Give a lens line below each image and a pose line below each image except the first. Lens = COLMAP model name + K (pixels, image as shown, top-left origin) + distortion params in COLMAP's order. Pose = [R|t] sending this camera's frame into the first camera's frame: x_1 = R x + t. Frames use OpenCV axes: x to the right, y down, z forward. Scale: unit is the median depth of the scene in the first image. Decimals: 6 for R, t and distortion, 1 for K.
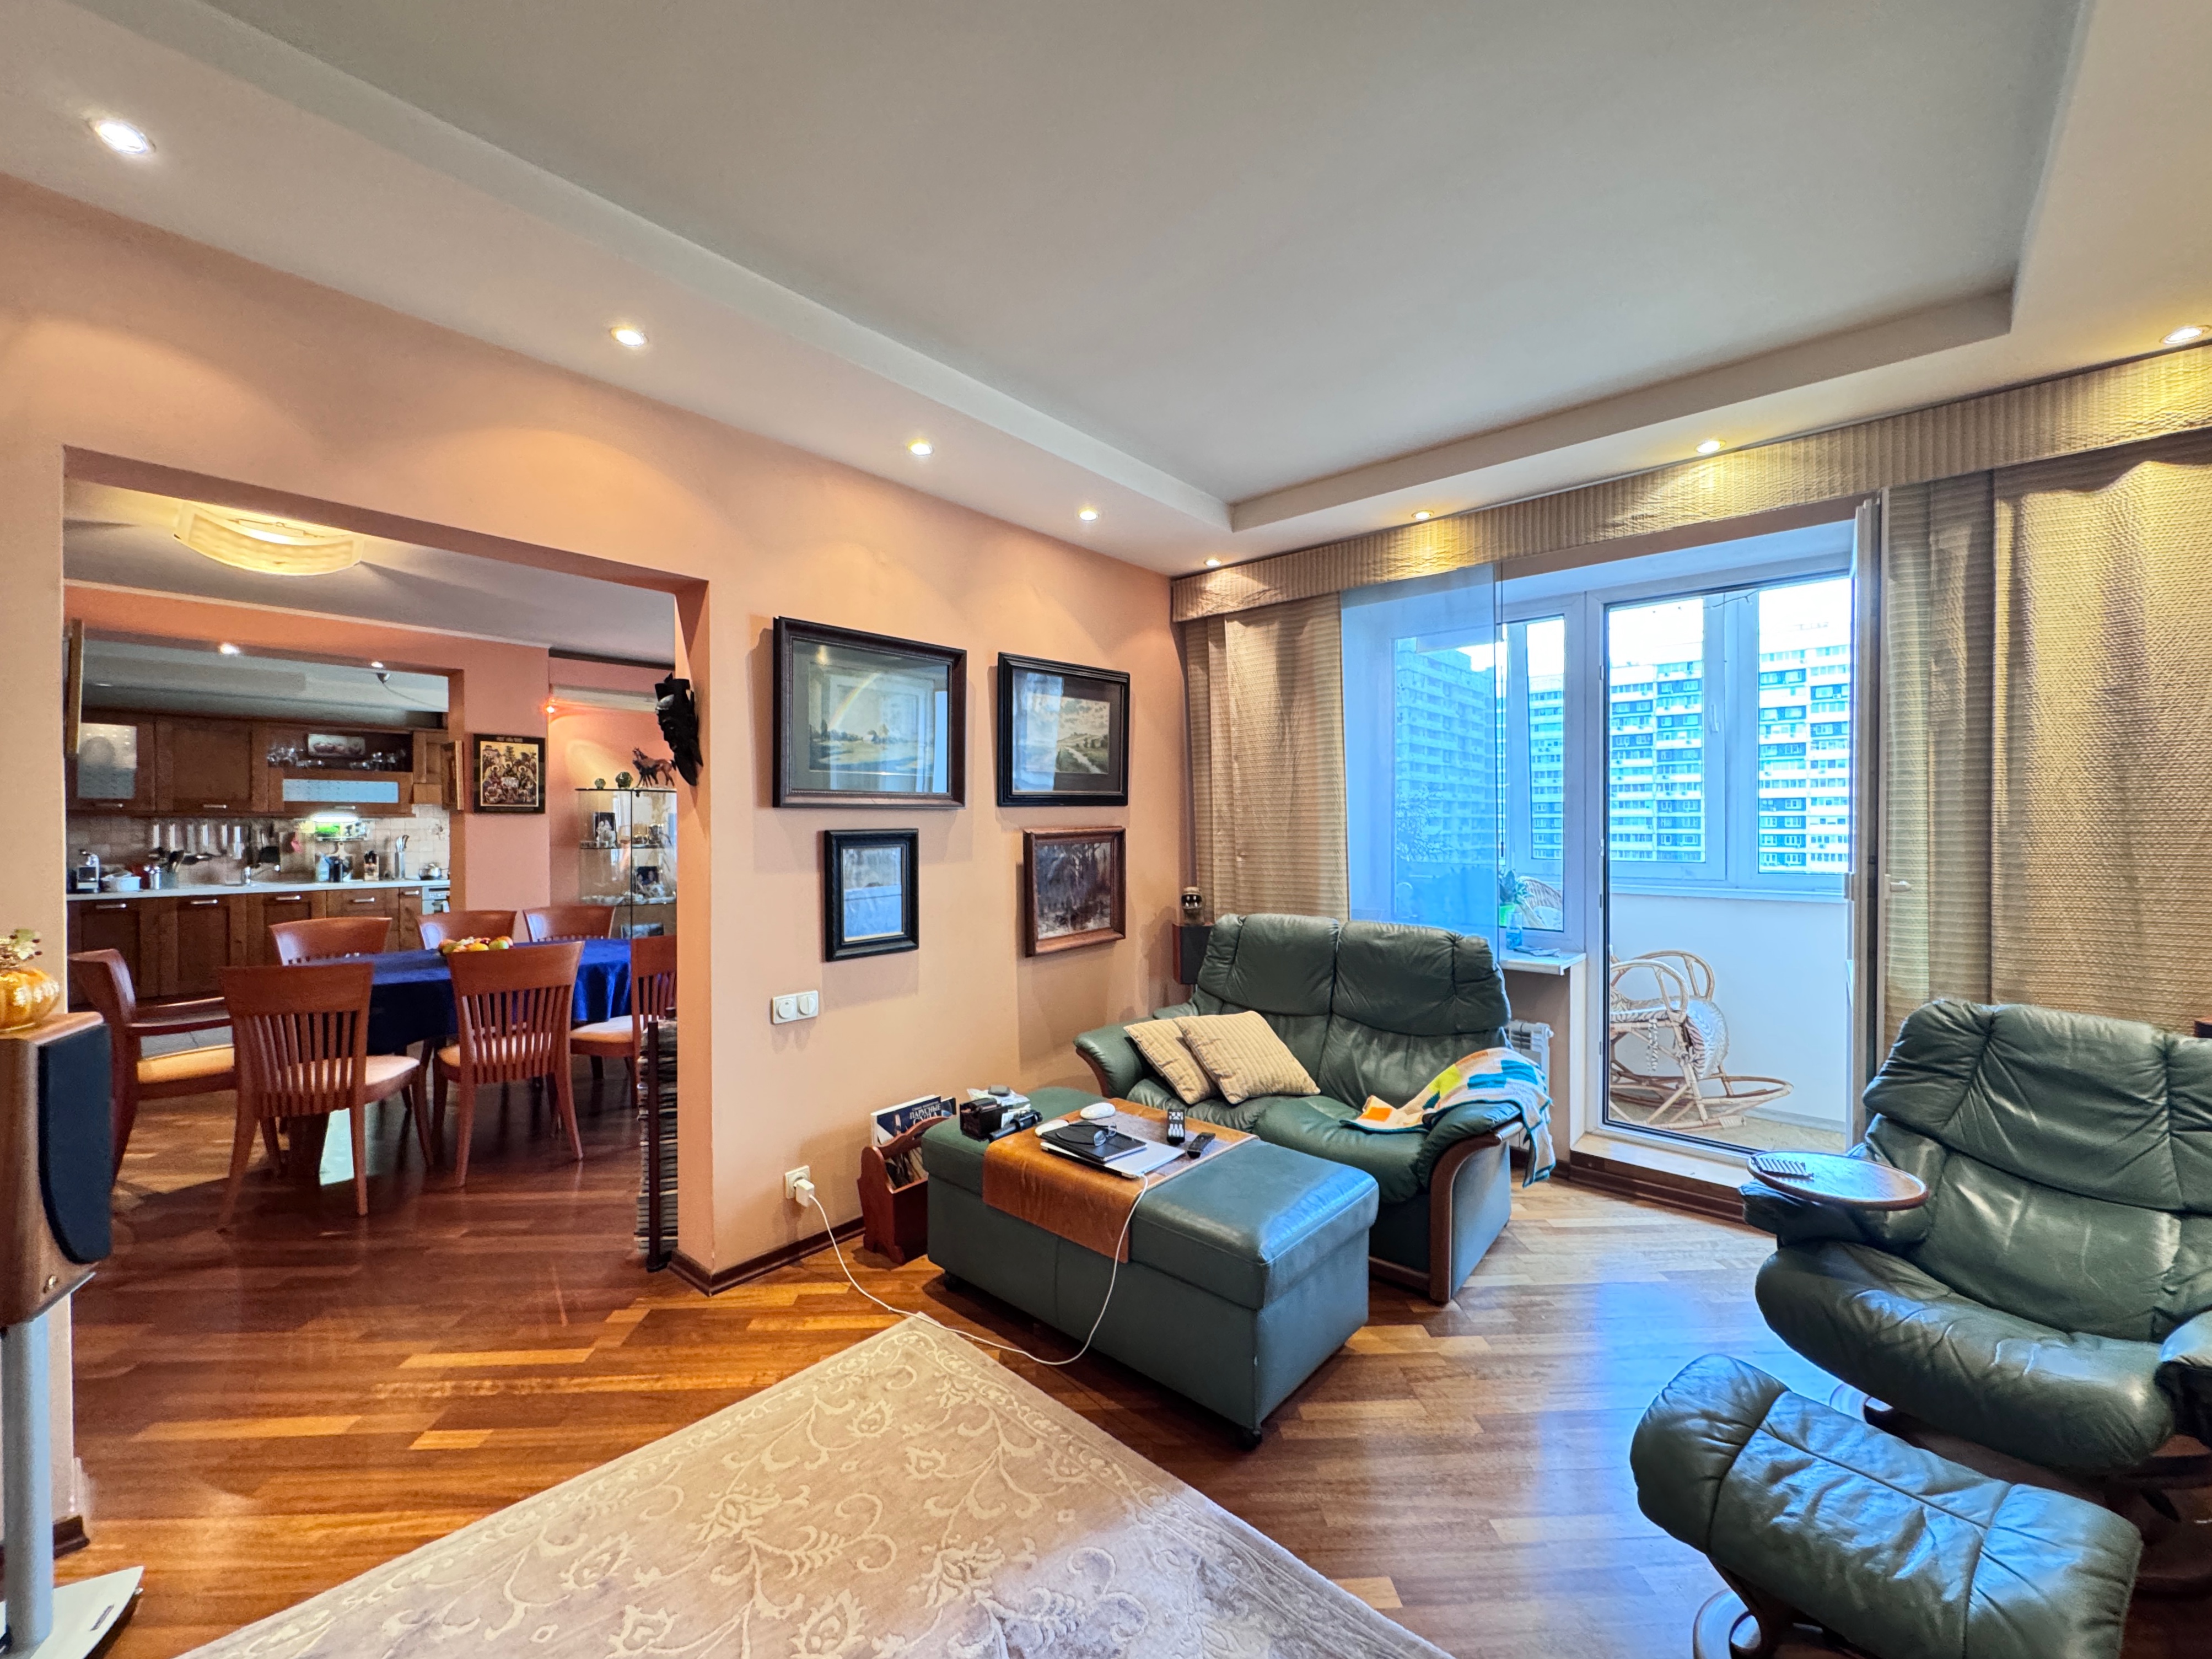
lens RADIAL K [[890.1, 0, 1106.0], [0, 890.1, 829.5], [0, 0, 1]] dist [-0.001148, 0.000101]
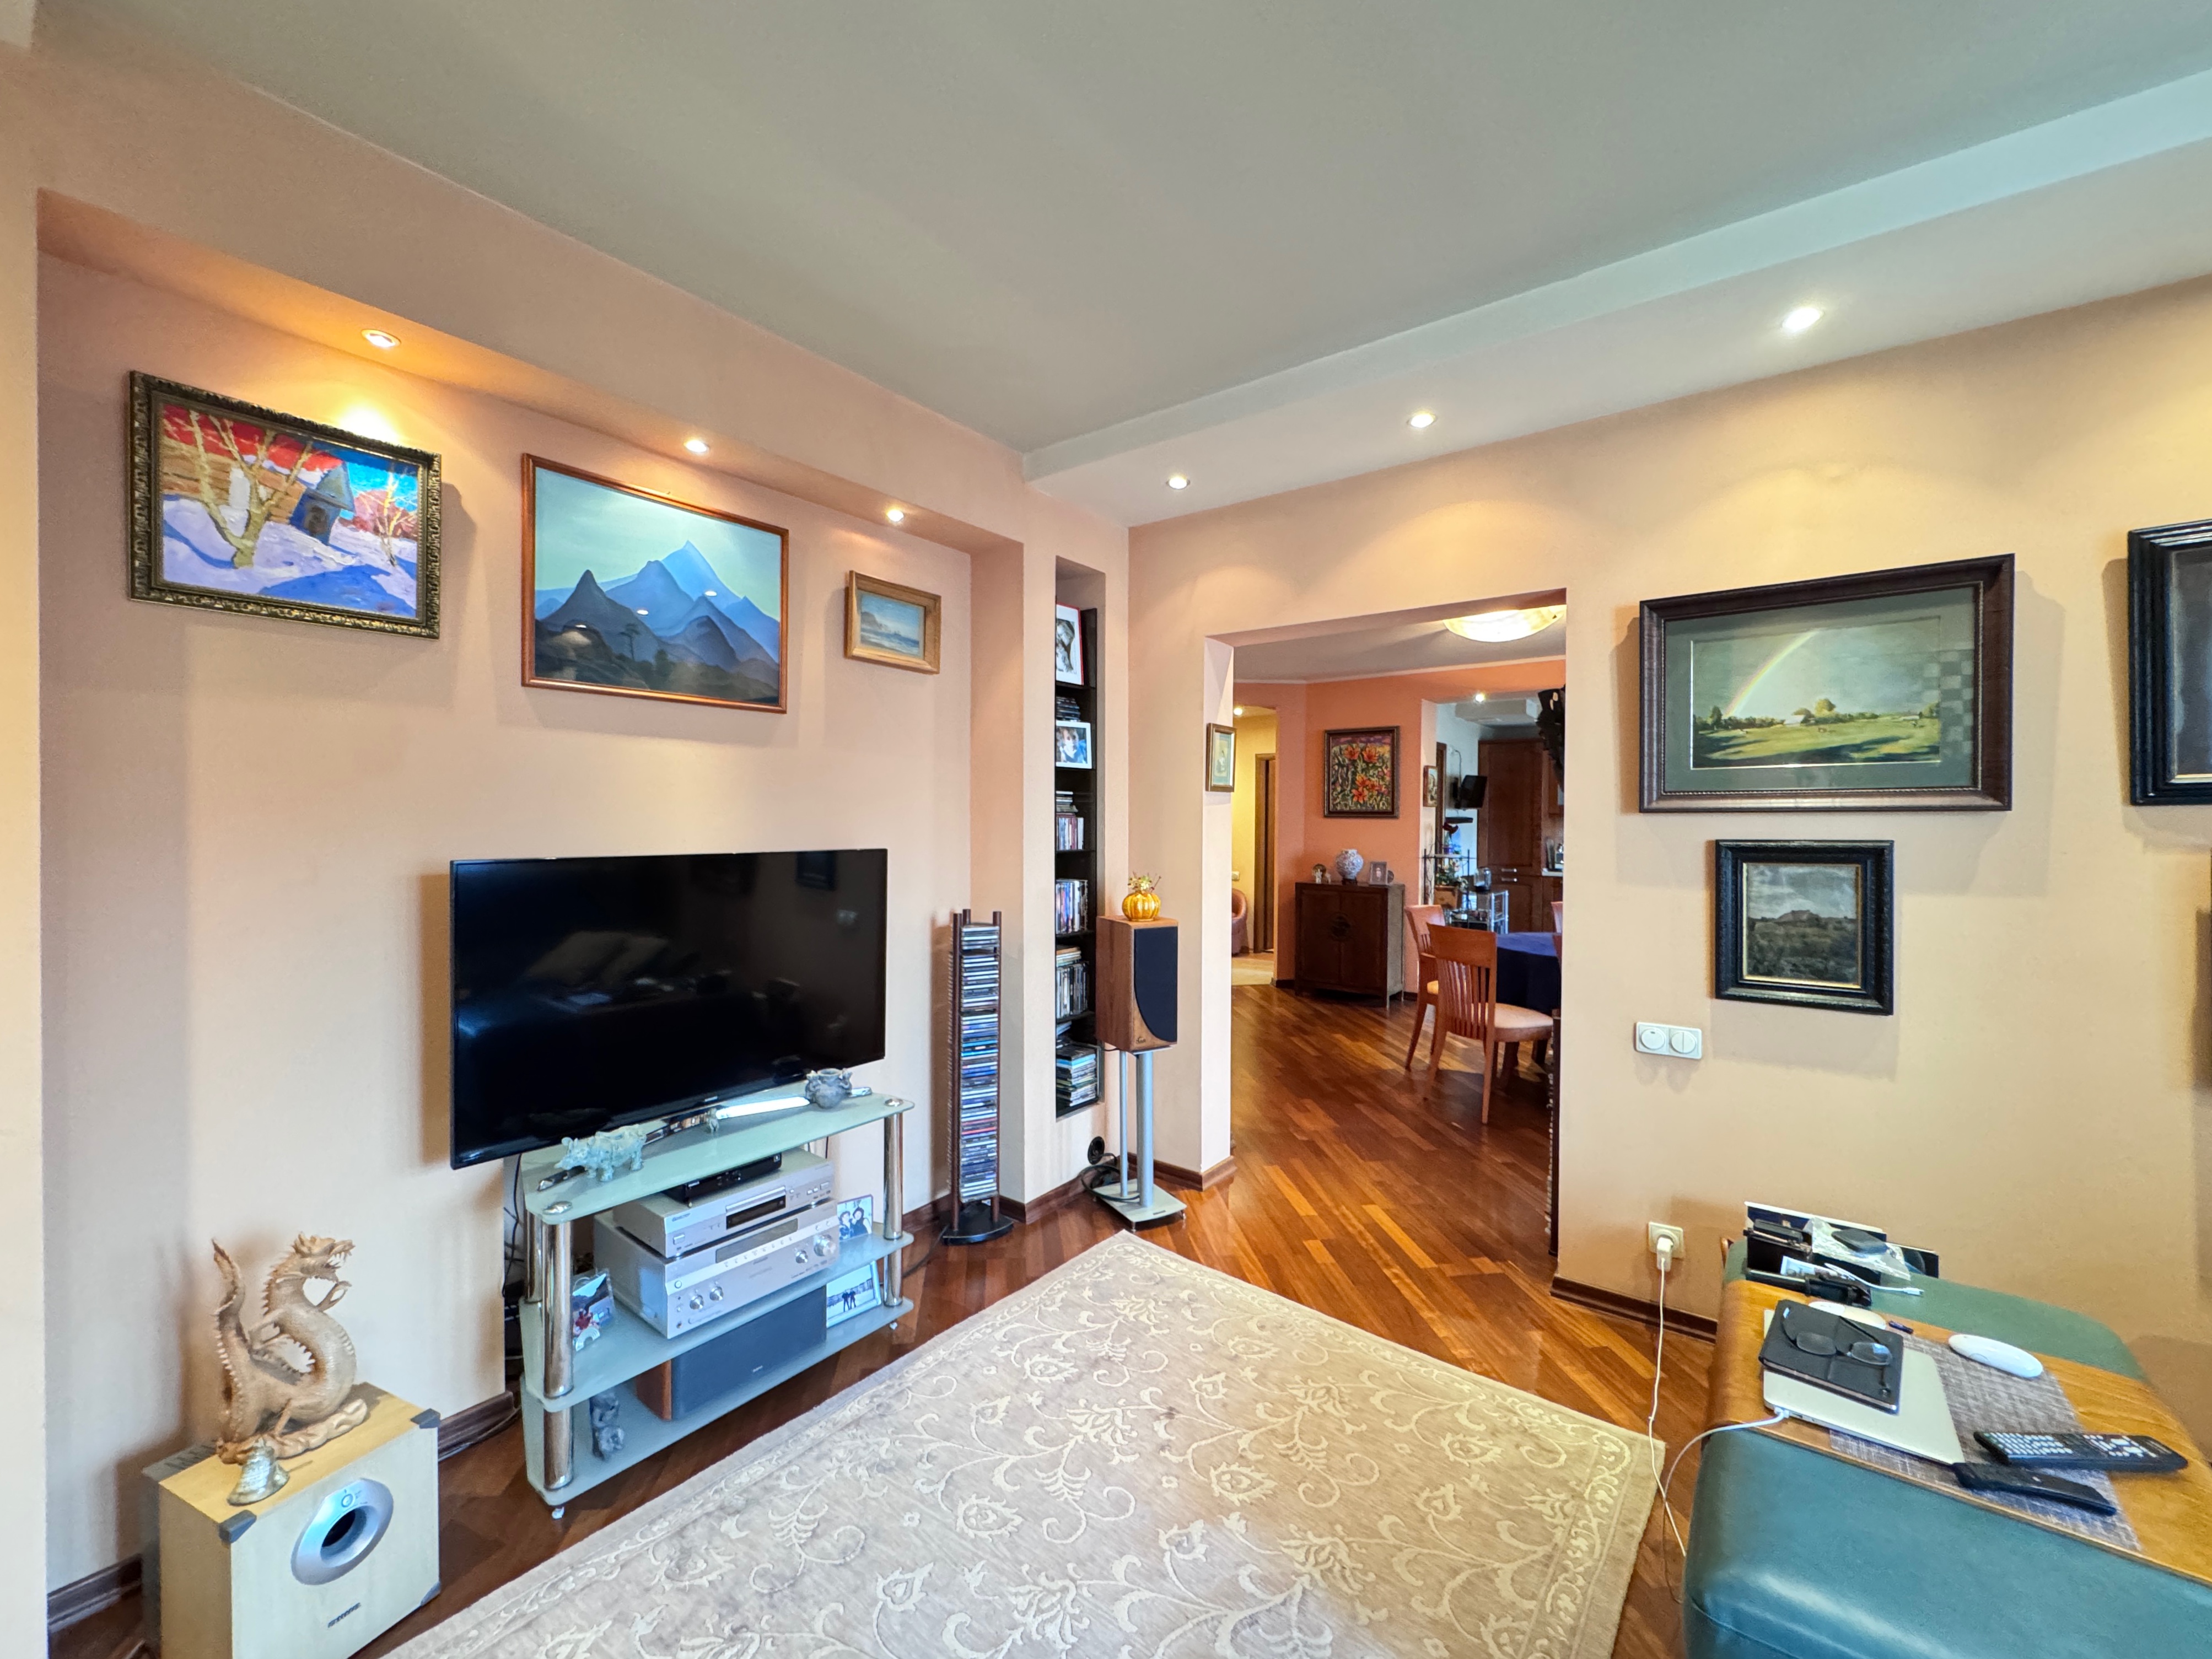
lens RADIAL K [[890.1, 0, 1106.0], [0, 890.1, 829.5], [0, 0, 1]] dist [-0.001148, 0.000101]
pose [[0.071222, 0.013949, -0.997363, 0.471644], [-0.009741, 0.999864, 0.013289, -0.013985], [0.997413, 0.008769, 0.071349, 0.375555]]
